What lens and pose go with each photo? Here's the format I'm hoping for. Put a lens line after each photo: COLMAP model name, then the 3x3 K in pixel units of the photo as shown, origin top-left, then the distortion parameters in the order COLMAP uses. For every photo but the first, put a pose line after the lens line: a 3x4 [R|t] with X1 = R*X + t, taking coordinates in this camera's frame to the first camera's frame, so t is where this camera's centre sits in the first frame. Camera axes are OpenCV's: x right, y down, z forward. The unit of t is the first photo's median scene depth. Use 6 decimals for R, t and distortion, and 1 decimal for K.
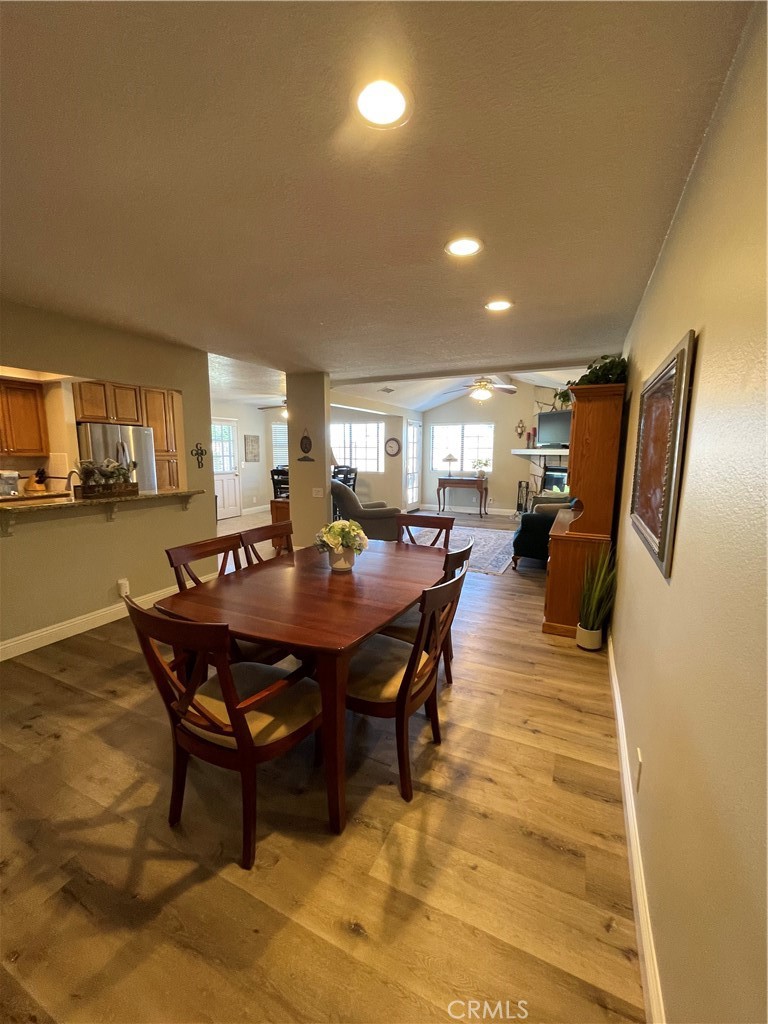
lens RADIAL K [[414.0, 0, 384.6], [0, 414.0, 513.7], [0, 0, 1]] dist [-0.002922, -0.000149]
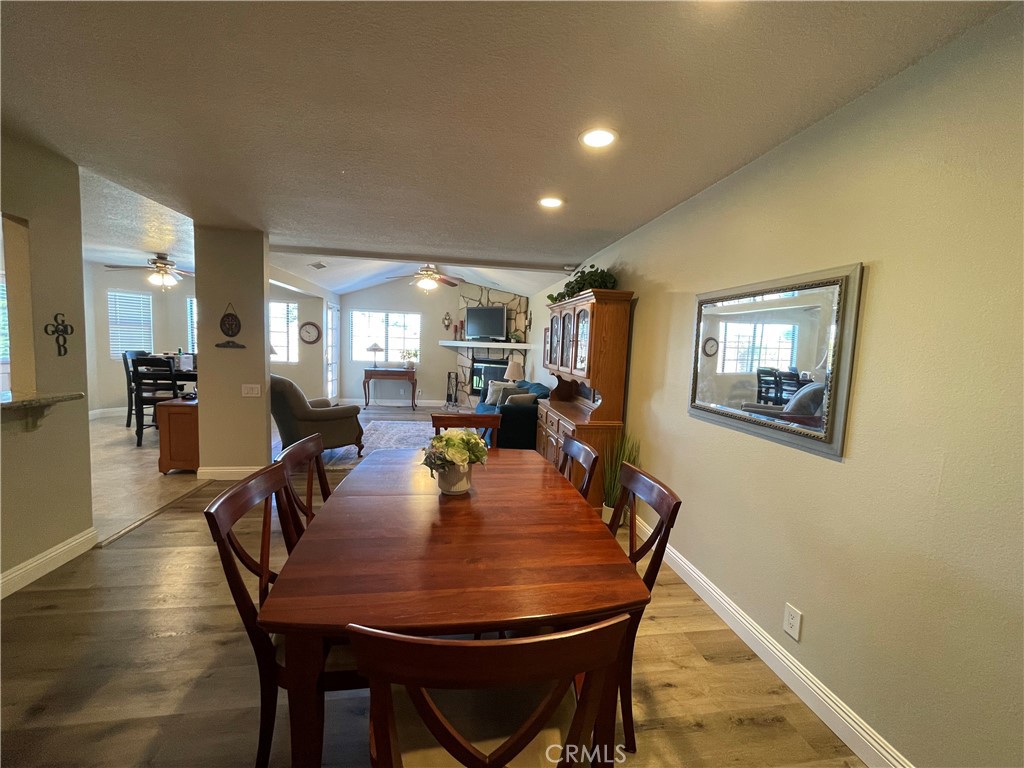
lens RADIAL K [[414.0, 0, 513.6], [0, 414.0, 383.9], [0, 0, 1]] dist [-0.002922, -0.000149]
pose [[0.822631, -0.021956, 0.568151, -0.126350], [0.048339, 0.998337, -0.031411, -0.010826], [-0.566516, 0.053304, 0.822325, 0.080493]]
